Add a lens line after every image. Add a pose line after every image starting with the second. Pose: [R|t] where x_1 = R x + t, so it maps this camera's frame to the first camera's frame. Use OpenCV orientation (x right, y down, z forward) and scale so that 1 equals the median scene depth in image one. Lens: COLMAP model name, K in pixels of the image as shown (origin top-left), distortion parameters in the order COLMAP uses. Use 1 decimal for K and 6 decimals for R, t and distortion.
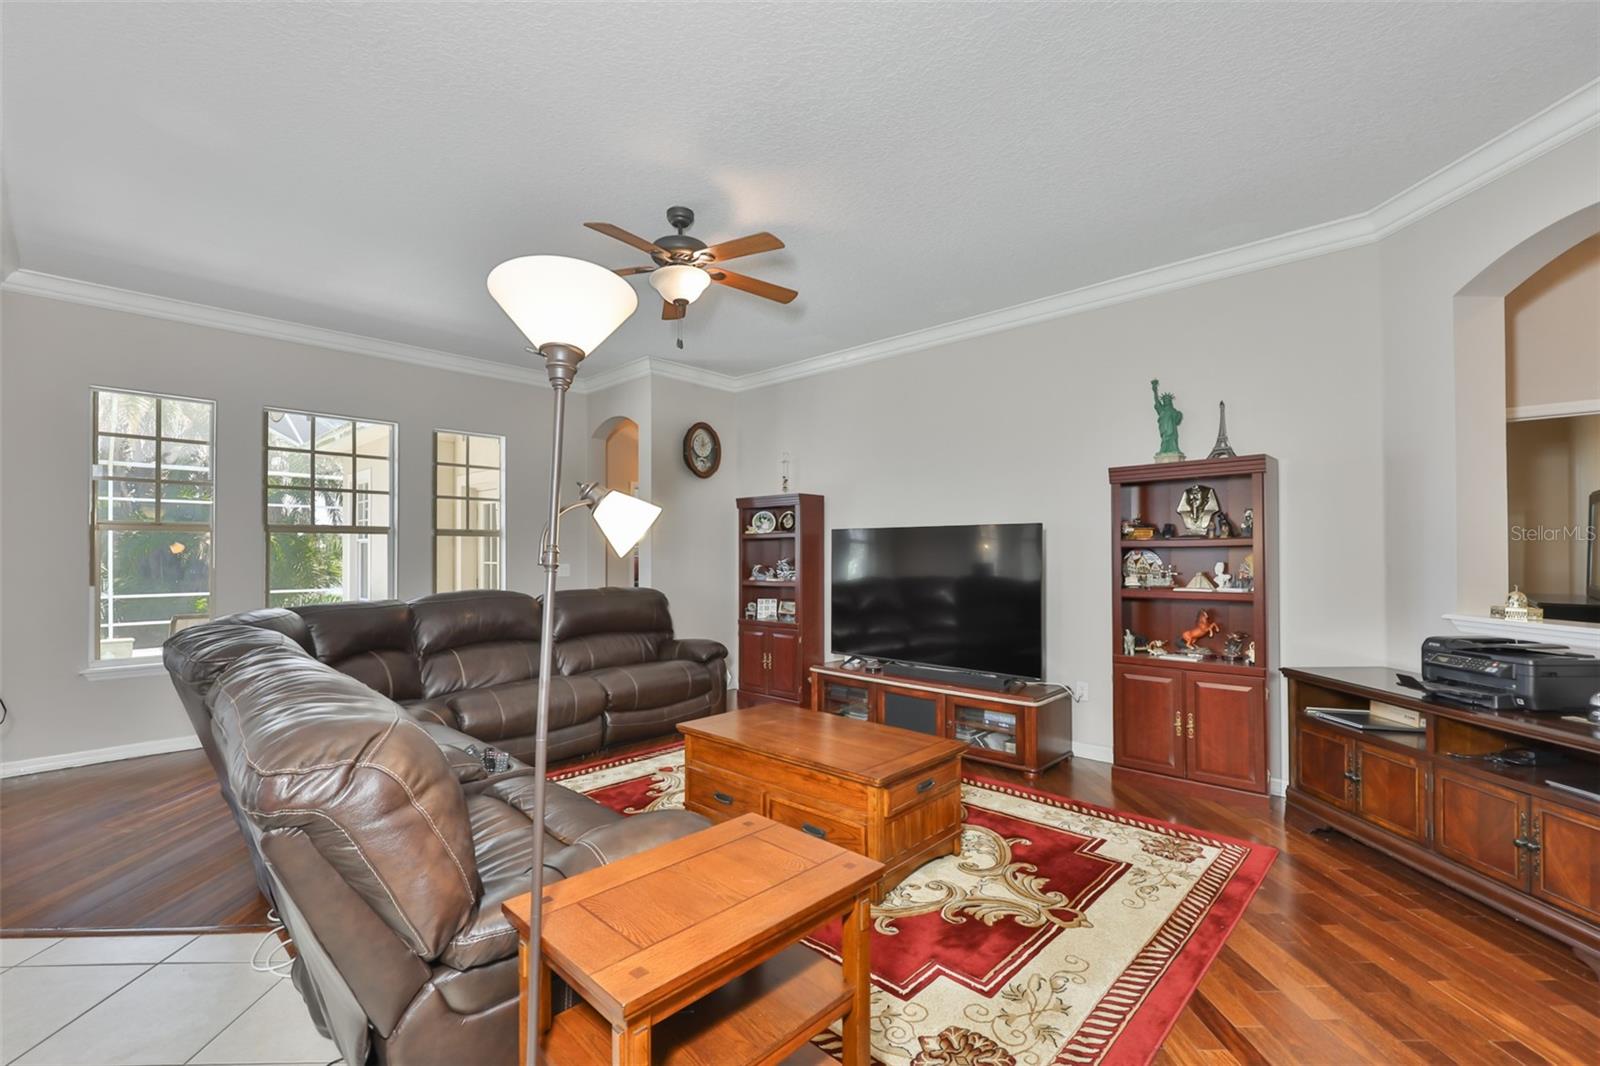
lens RADIAL K [[688.4, 0, 777.4], [0, 688.4, 544.7], [0, 0, 1]] dist [-0.001224, -0.000155]
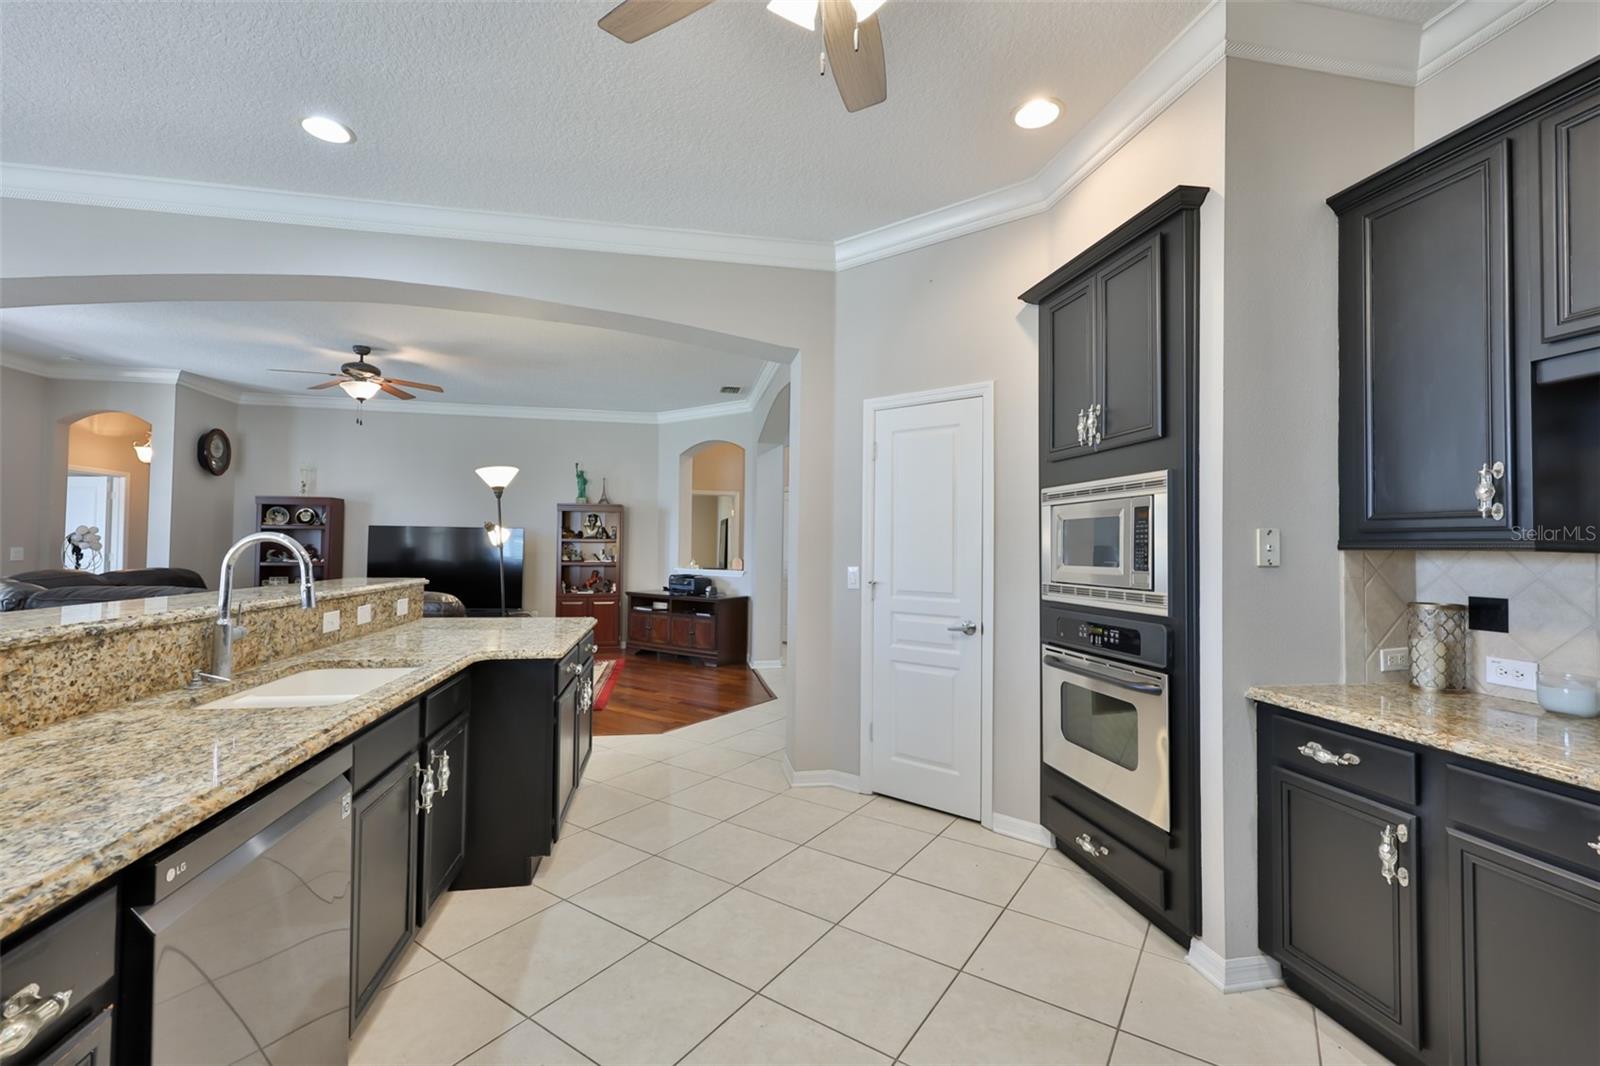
lens RADIAL K [[681.9, 0, 791.7], [0, 681.9, 529.0], [0, 0, 1]] dist [-0.002330, -0.000064]
pose [[0.576460, 0.025044, 0.816741, -0.814831], [-0.023879, 0.999620, -0.013798, -0.024958], [-0.816776, -0.011549, 0.576839, -0.786646]]
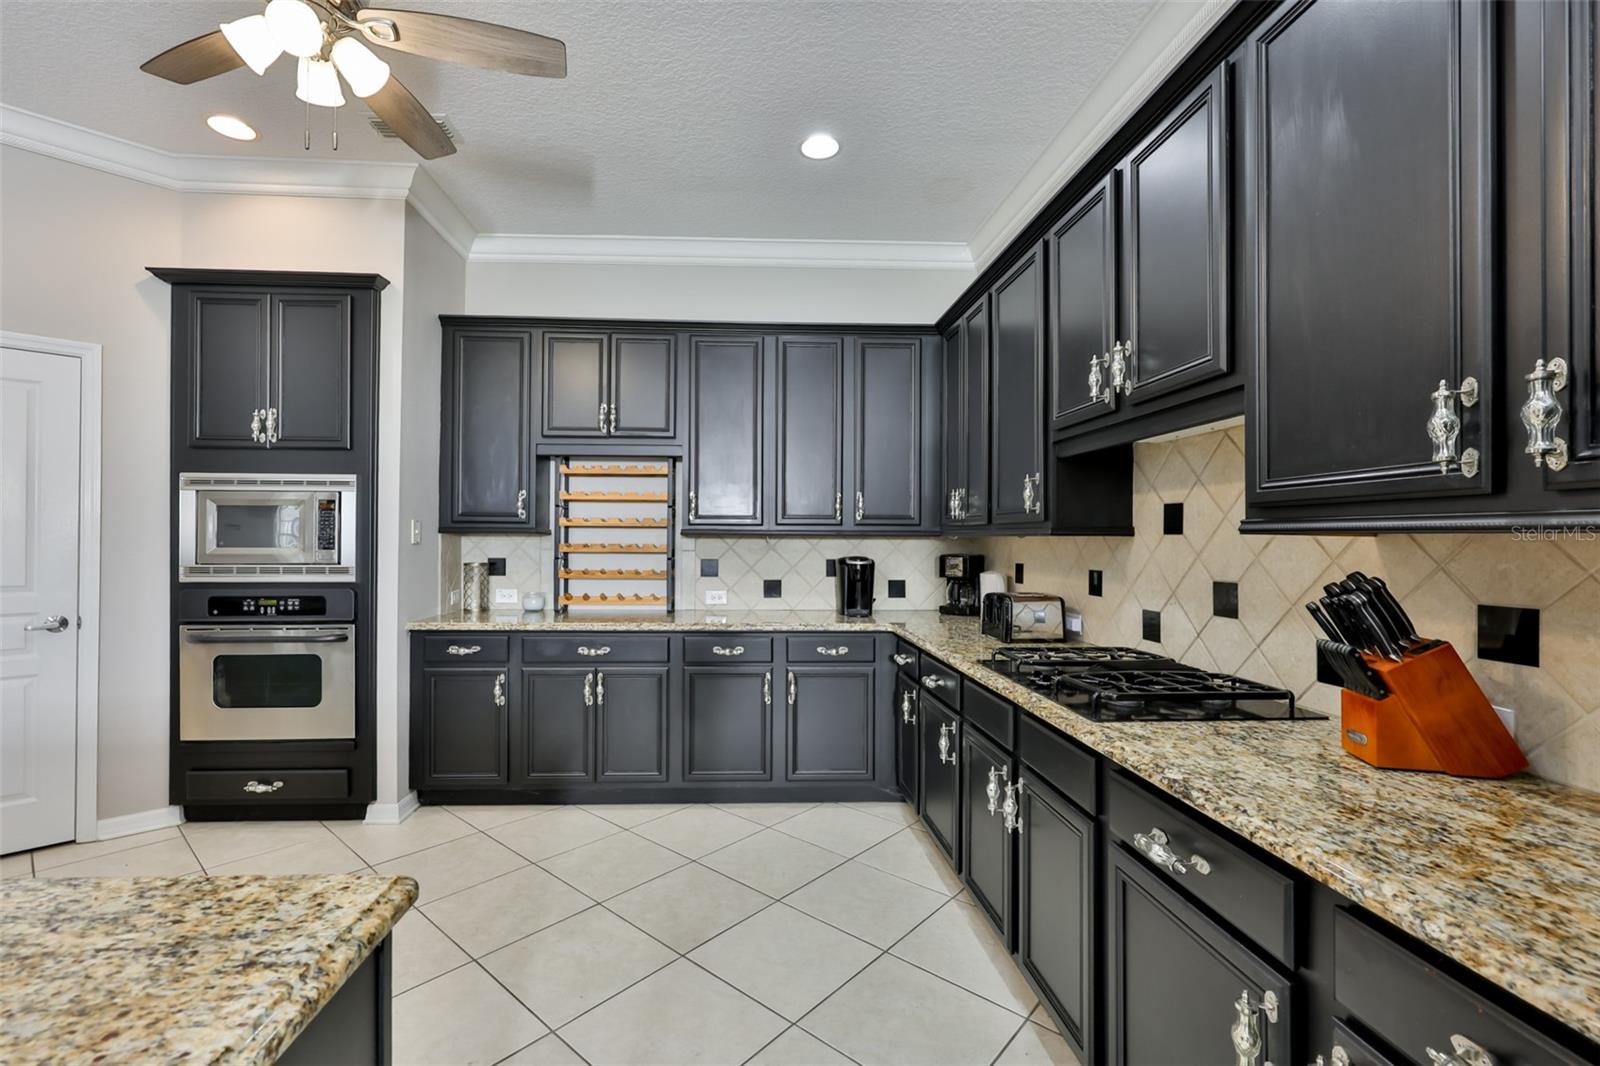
lens RADIAL K [[695.7, 0, 769.1], [0, 695.7, 538.8], [0, 0, 1]] dist [-0.000908, -0.000039]
pose [[-0.735031, -0.007394, 0.677993, -1.058380], [-0.020350, 0.999731, -0.011159, -0.017226], [-0.677728, -0.022000, -0.734983, -0.444553]]
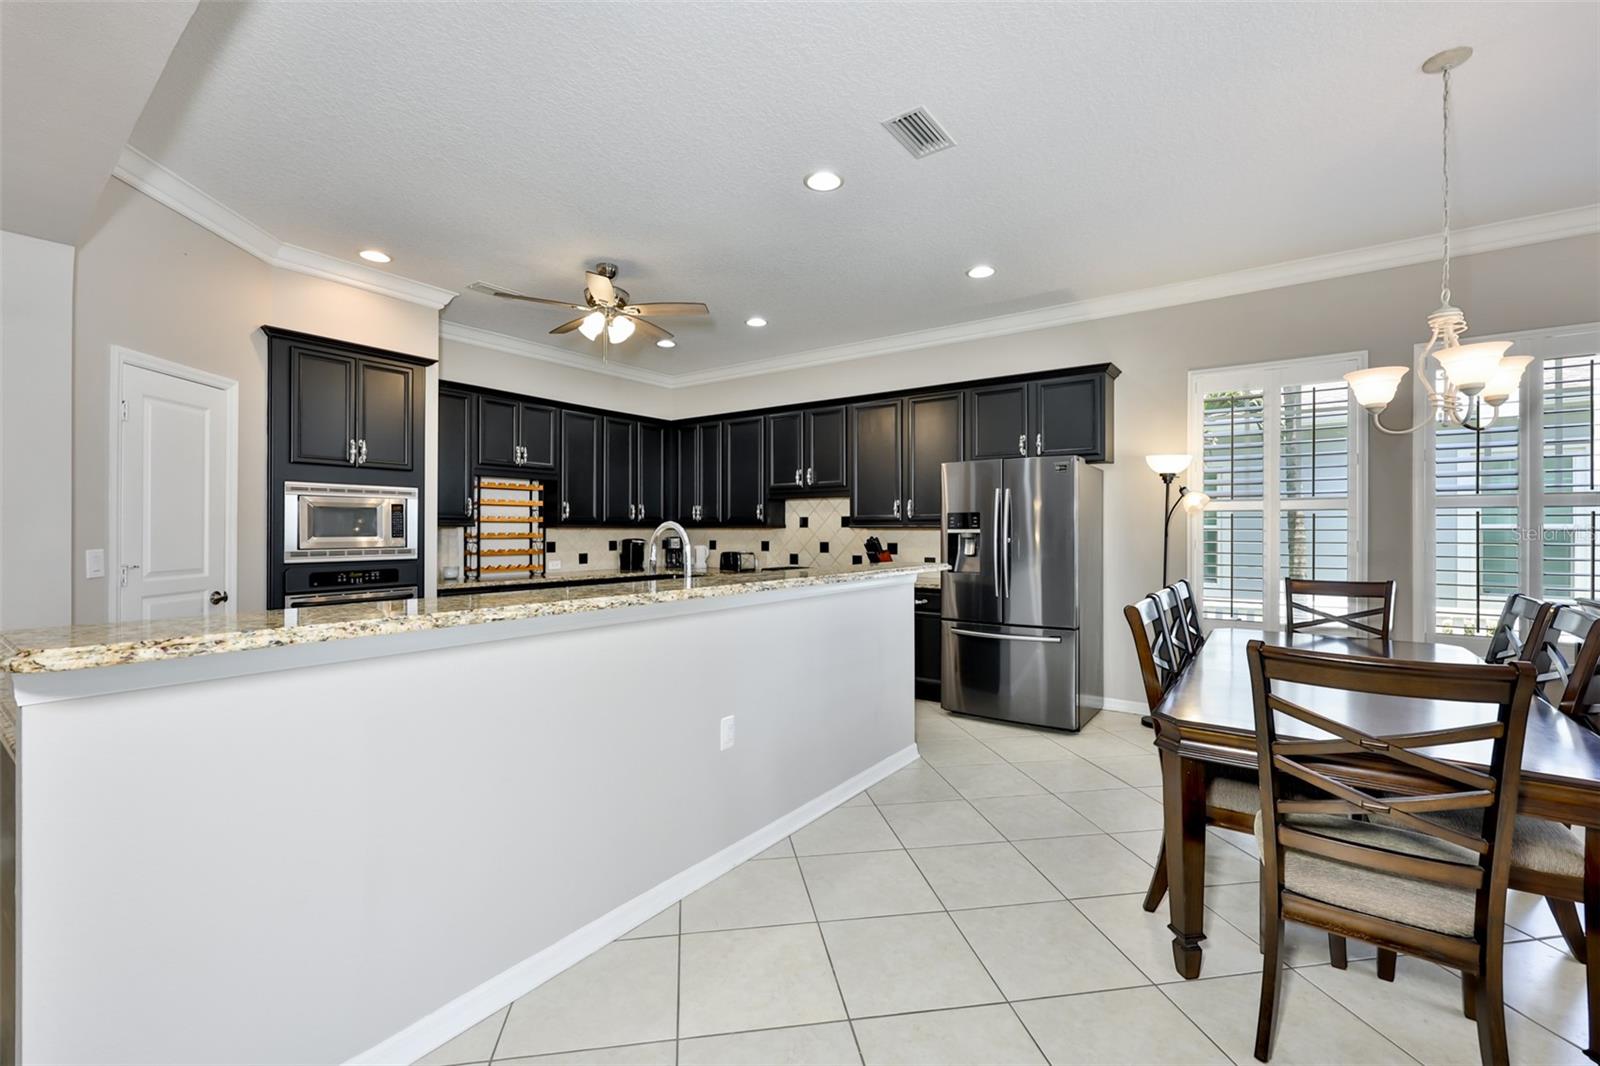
lens RADIAL K [[675.4, 0, 800.0], [0, 675.4, 533.0], [0, 0, 1]] dist [-0.001500, -0.000138]
pose [[-0.988003, -0.005461, -0.154341, -0.638760], [-0.003470, 0.999907, -0.013169, 0.001813], [0.154398, -0.012475, -0.987930, 0.571156]]
